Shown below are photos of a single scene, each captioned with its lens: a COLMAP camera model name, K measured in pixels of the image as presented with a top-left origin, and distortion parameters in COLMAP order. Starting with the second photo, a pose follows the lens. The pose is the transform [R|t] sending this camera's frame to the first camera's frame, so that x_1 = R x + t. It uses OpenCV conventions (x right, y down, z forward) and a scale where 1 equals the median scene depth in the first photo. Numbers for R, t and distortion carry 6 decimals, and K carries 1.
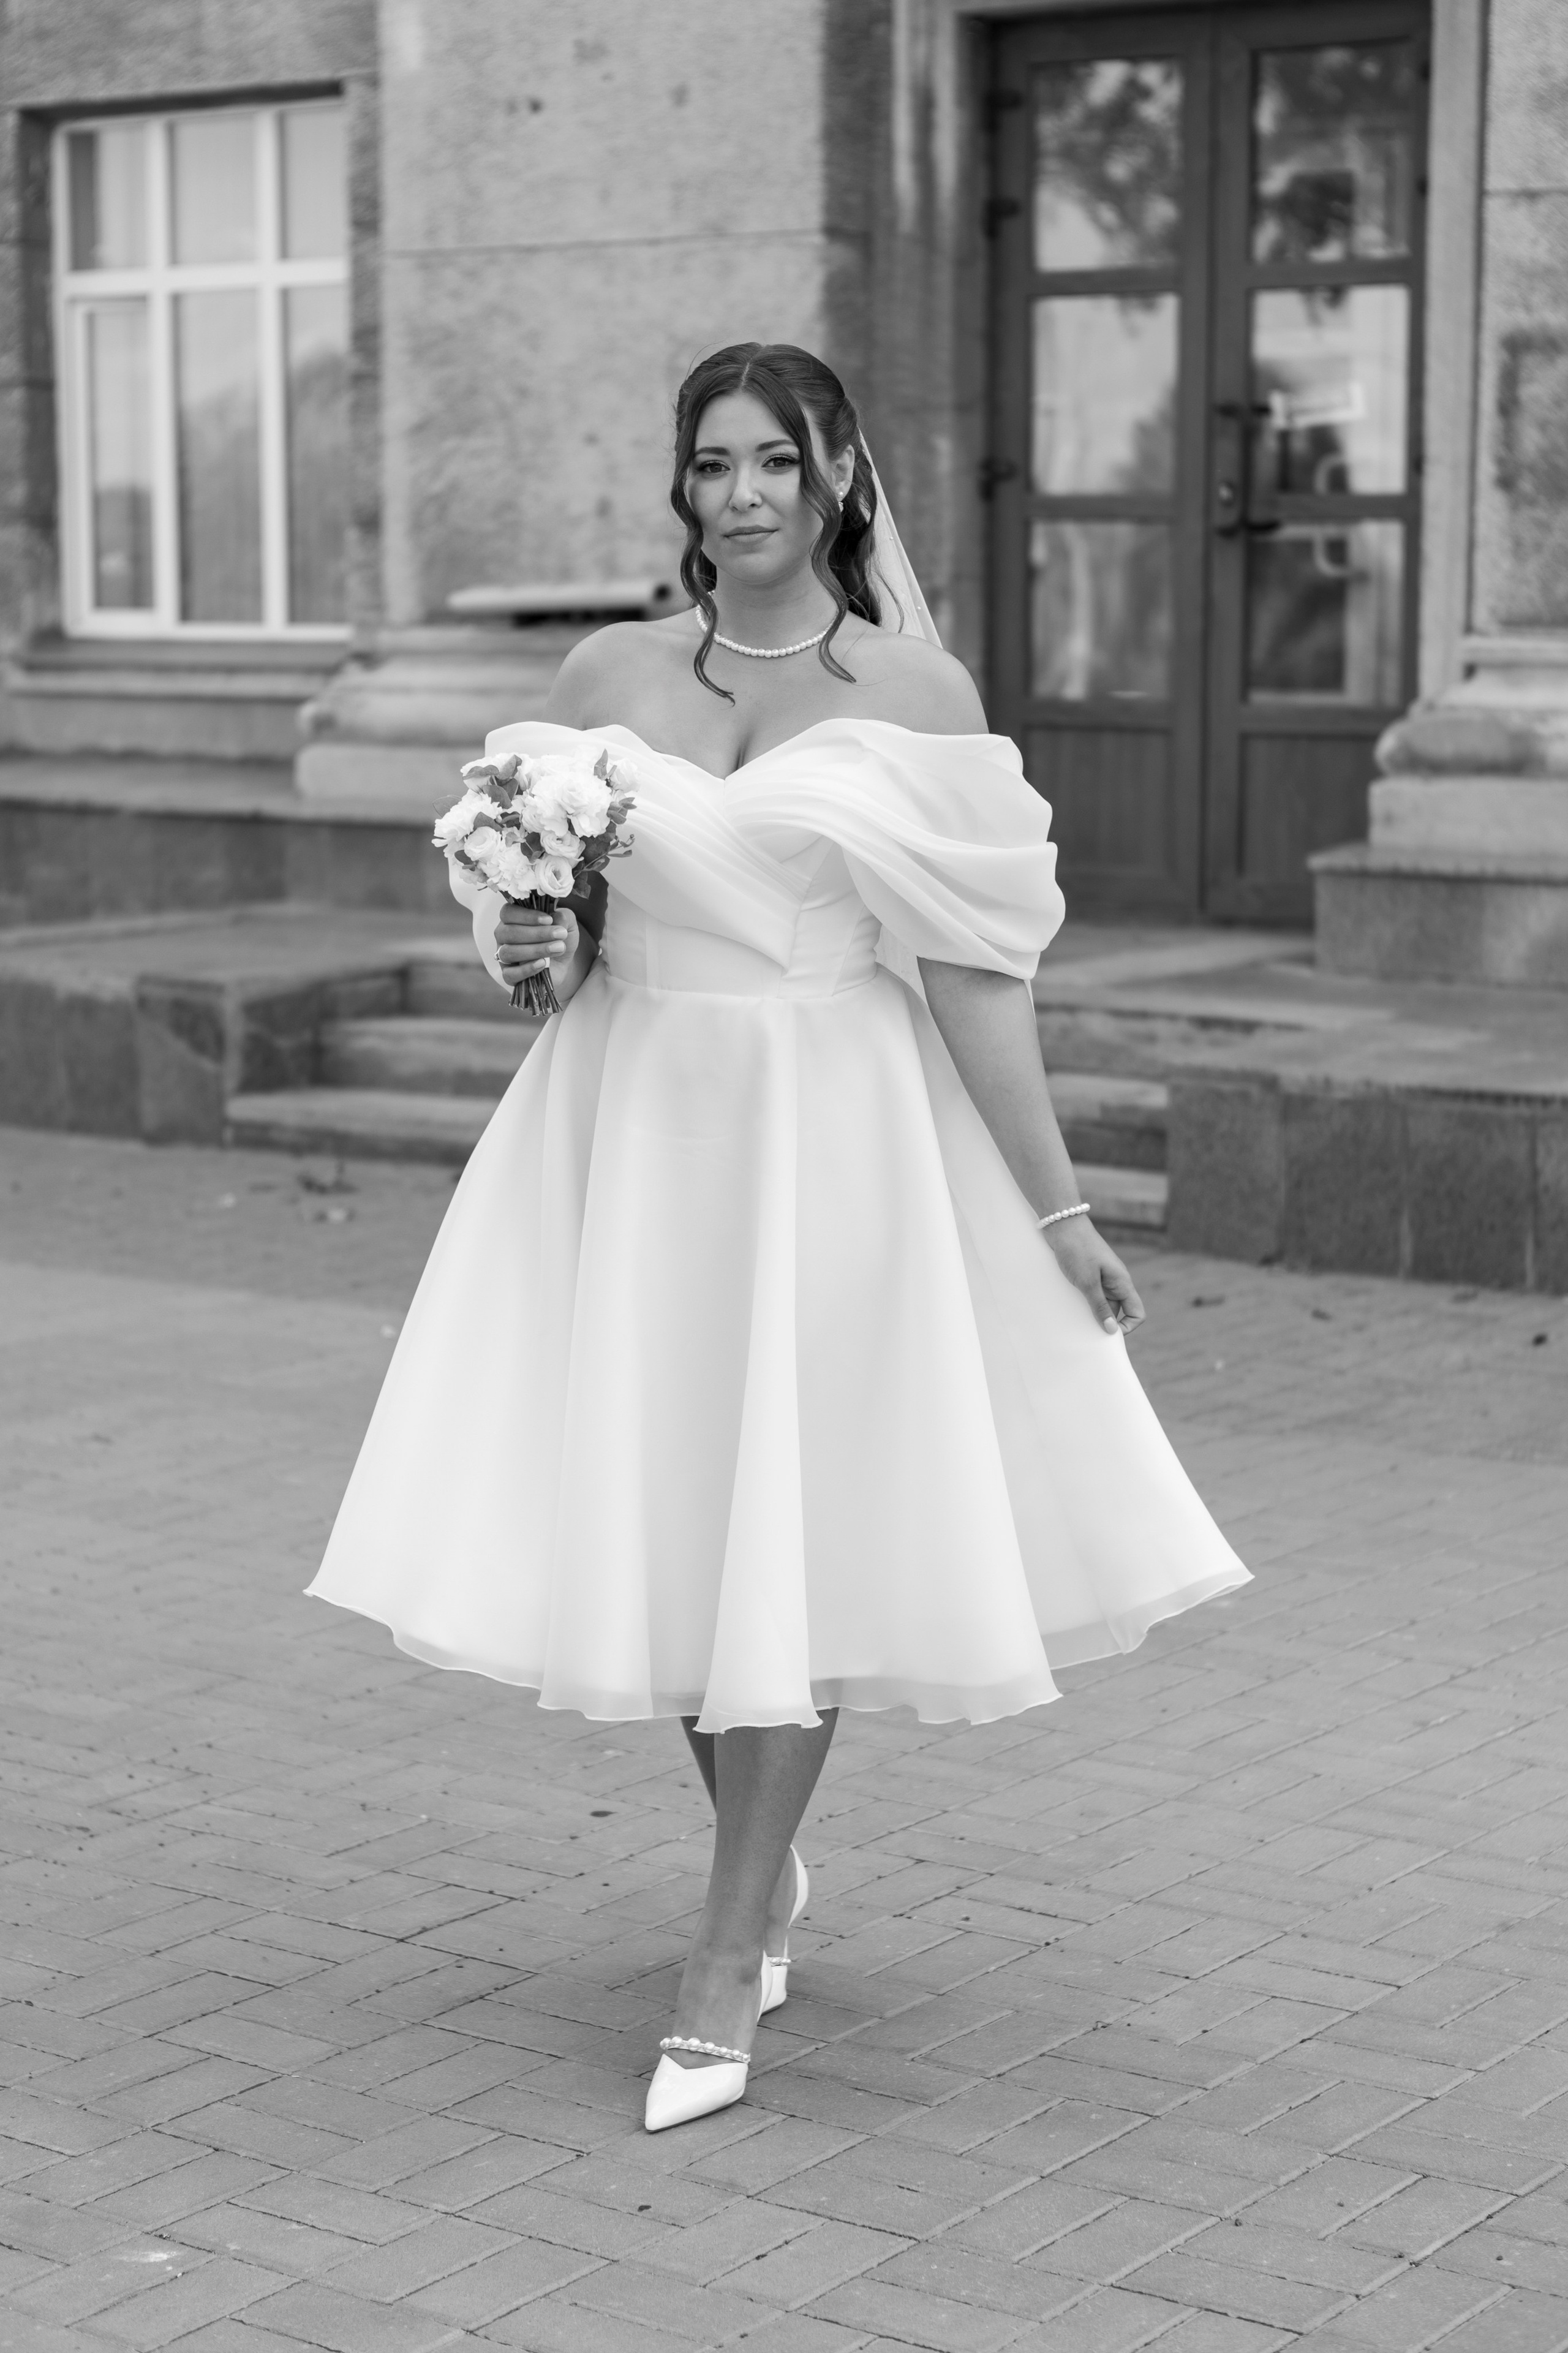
lens RADIAL K [[4382.1, 0, 773.5], [0, 4382.1, 1172.8], [0, 0, 1]] dist [-0.083465, 0.109557]
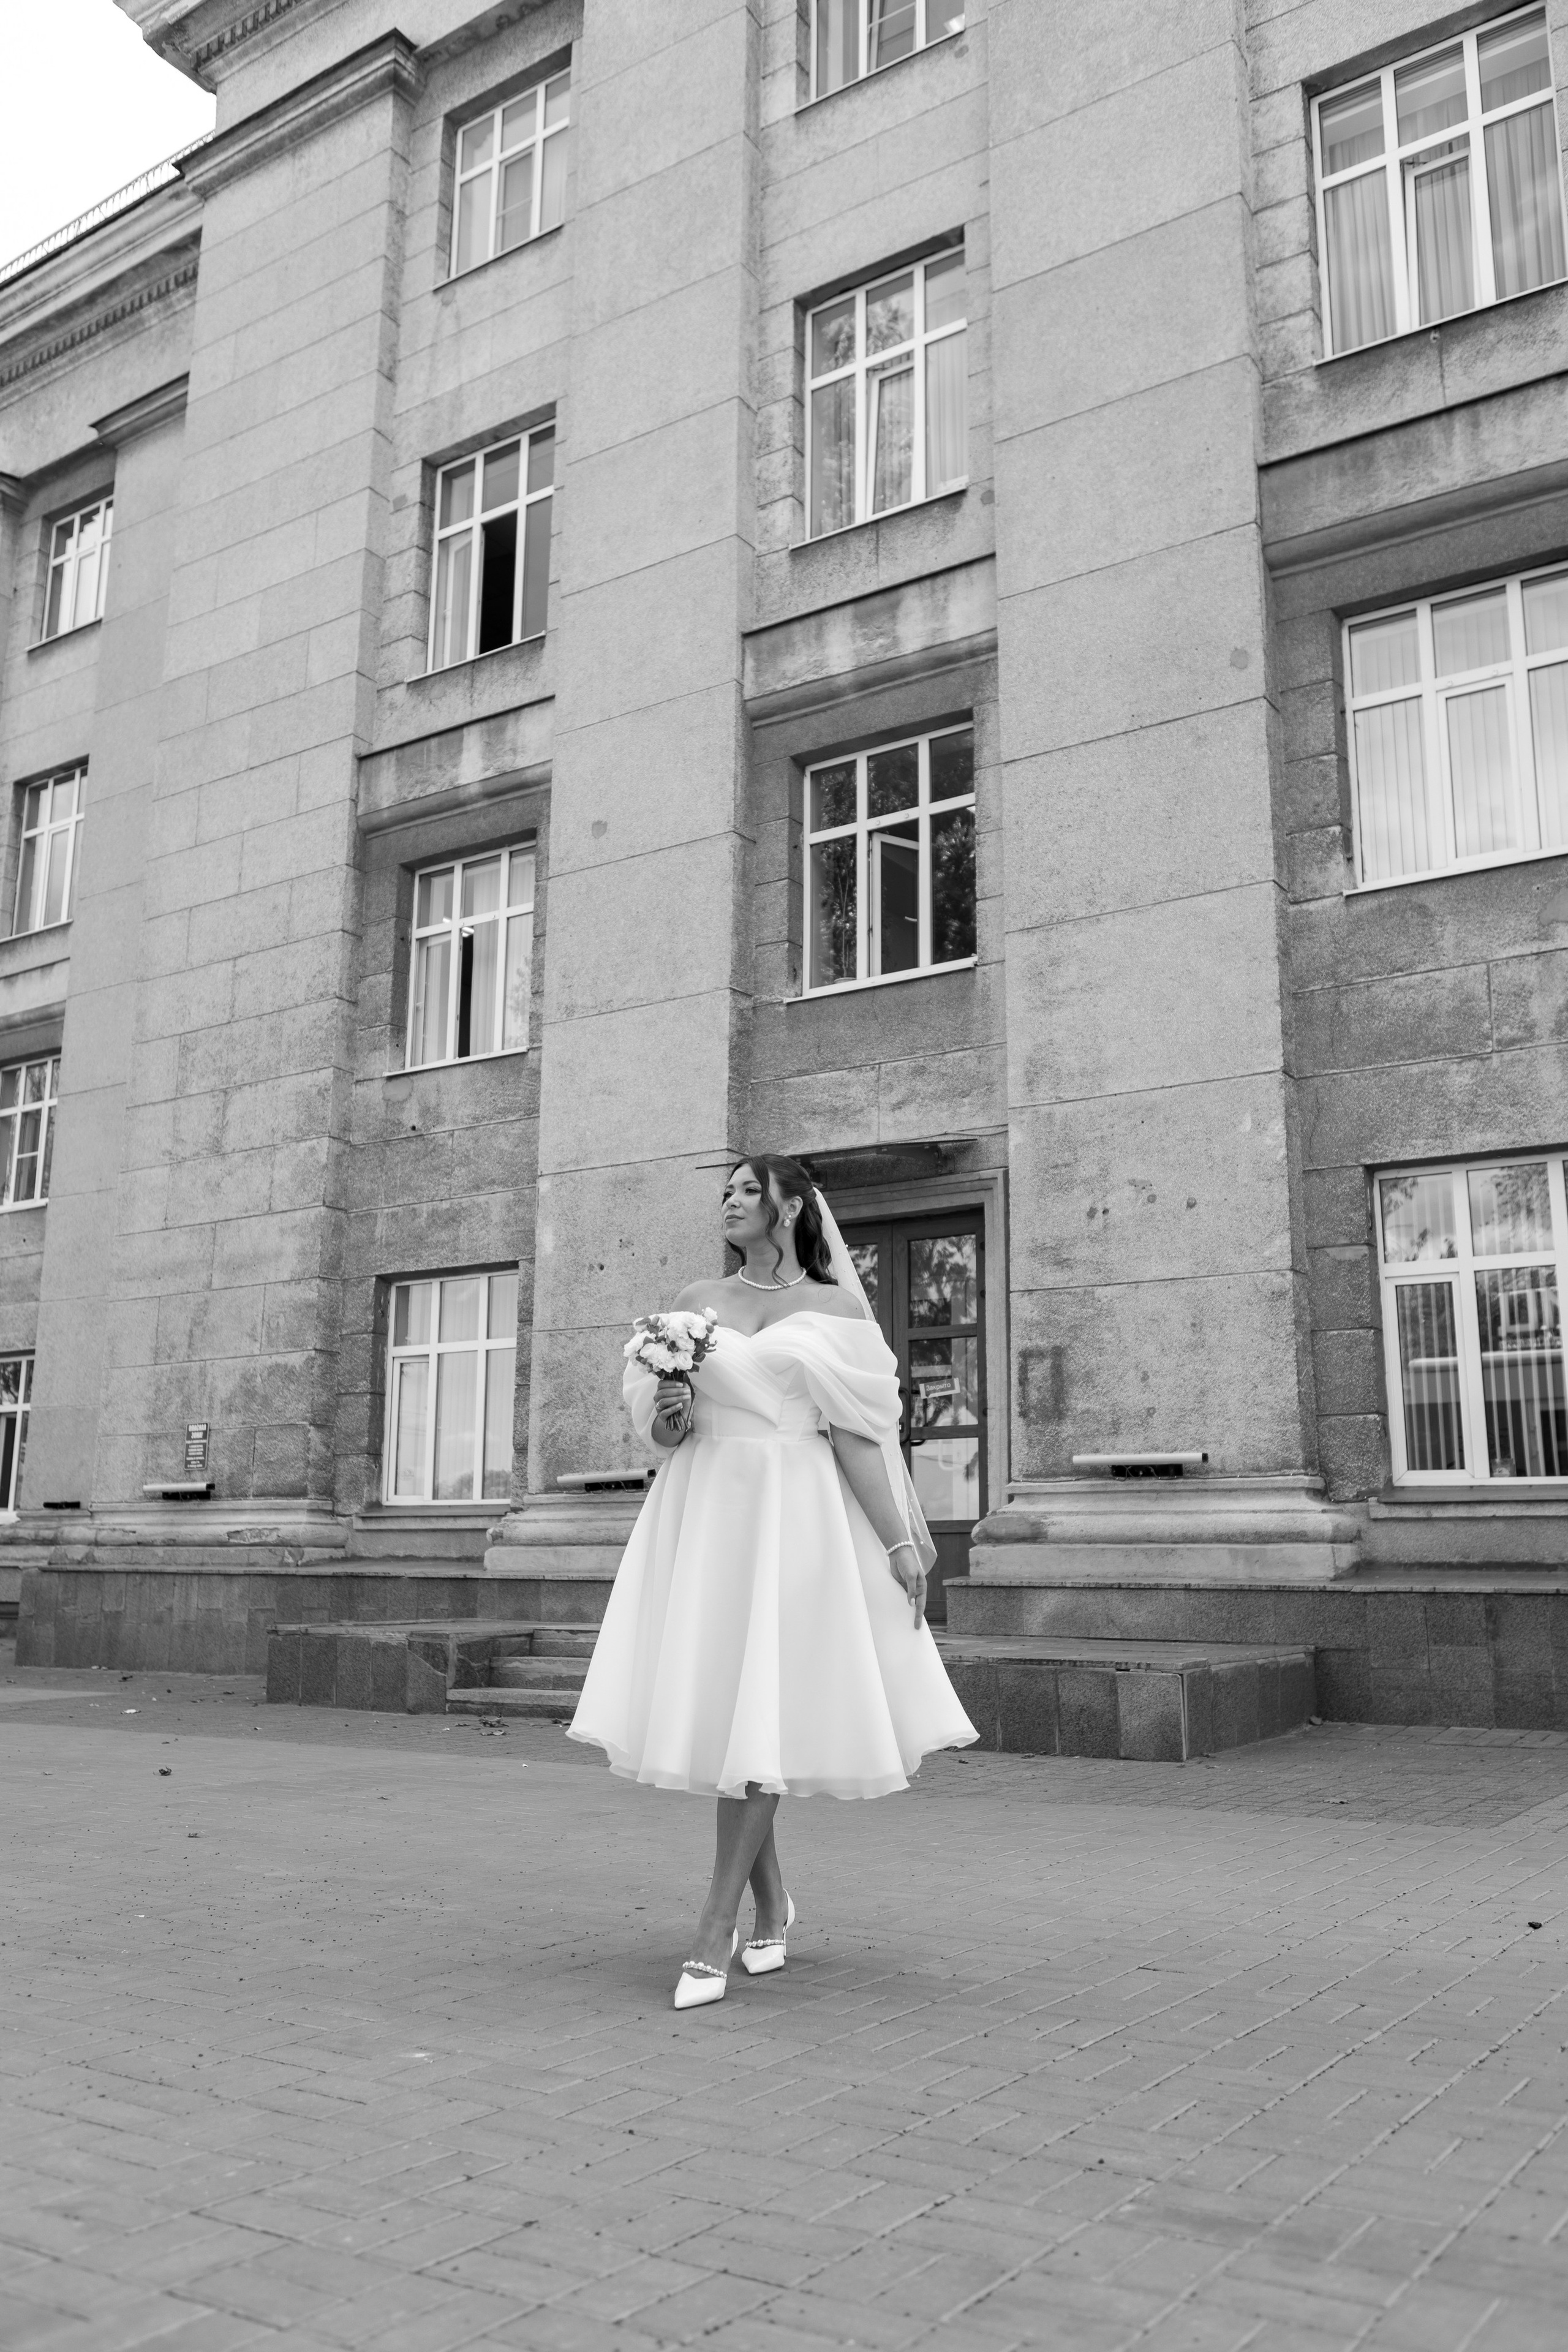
lens RADIAL K [[1885.0, 0, 775.1], [0, 1885.0, 1159.3], [0, 0, 1]] dist [-0.012477, 0.003640]
pose [[0.998809, 0.015794, 0.046154, -0.010357], [0.000928, 0.939812, -0.341690, 0.053732], [-0.048773, 0.341326, 0.938679, 0.030806]]
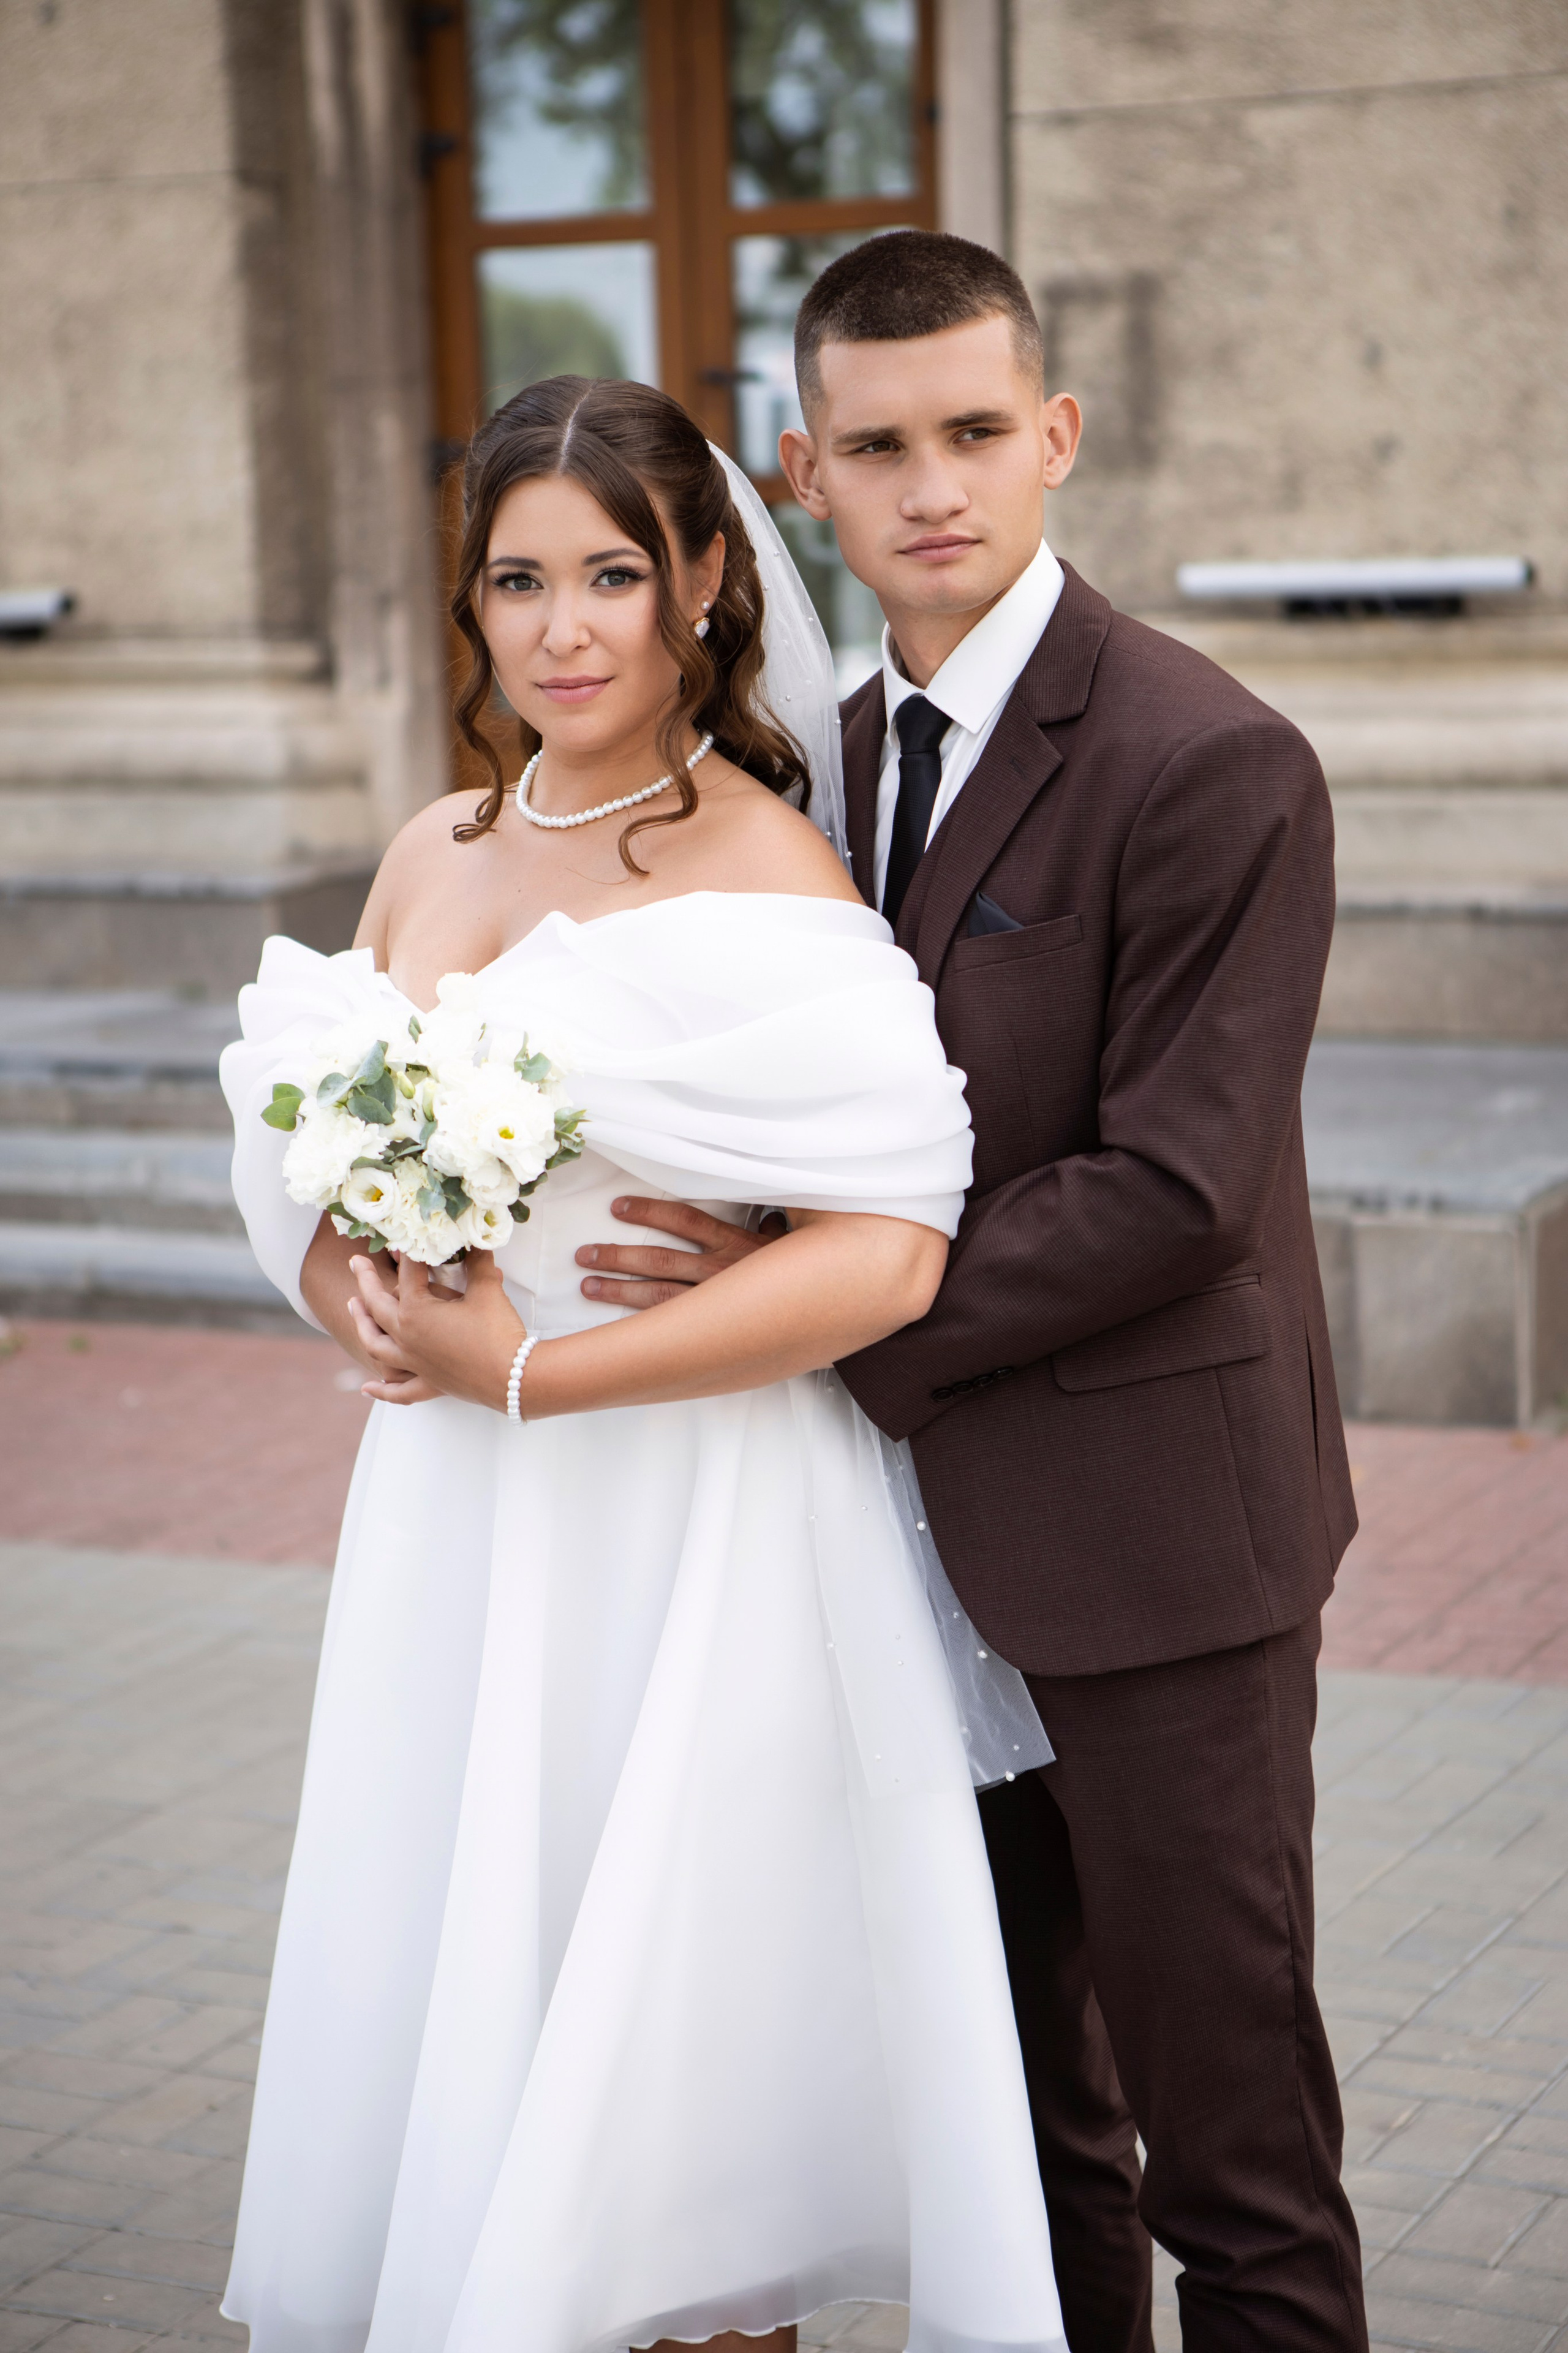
lens RADIAL K [[4450.2, 0, 772.5], [0, 4450.2, 1163.7], [0, 0, 1]] dist [0.233279, -0.083644]
pose [[0.986399, -0.054508, 0.155069, -0.035722], [0.053010, 0.998499, 0.013782, -0.030135], [-0.155587, -0.005375, 0.987808, 0.111109]]
